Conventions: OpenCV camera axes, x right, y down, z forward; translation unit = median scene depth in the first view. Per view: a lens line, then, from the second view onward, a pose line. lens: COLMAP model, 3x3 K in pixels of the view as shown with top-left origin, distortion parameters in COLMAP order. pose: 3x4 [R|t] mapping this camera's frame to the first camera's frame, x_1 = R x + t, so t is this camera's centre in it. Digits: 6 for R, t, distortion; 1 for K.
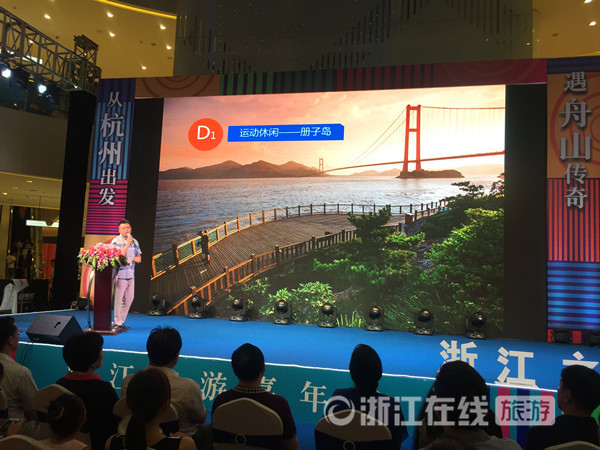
lens RADIAL K [[516.4, 0, 301.9], [0, 516.4, 225.5], [0, 0, 1]] dist [0.015489, -0.038652]
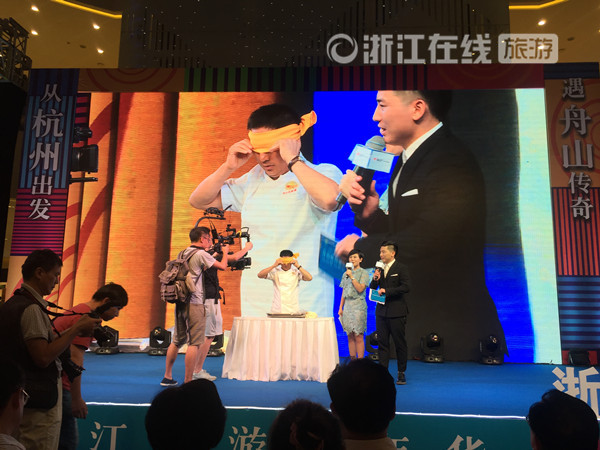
lens RADIAL K [[516.4, 0, 298.7], [0, 516.4, 224.4], [0, 0, 1]] dist [0.015489, -0.038652]
pose [[0.986082, -0.000194, 0.166257, -0.132735], [0.010624, 0.998029, -0.061846, 0.028425], [-0.165917, 0.062752, 0.984141, 0.157084]]
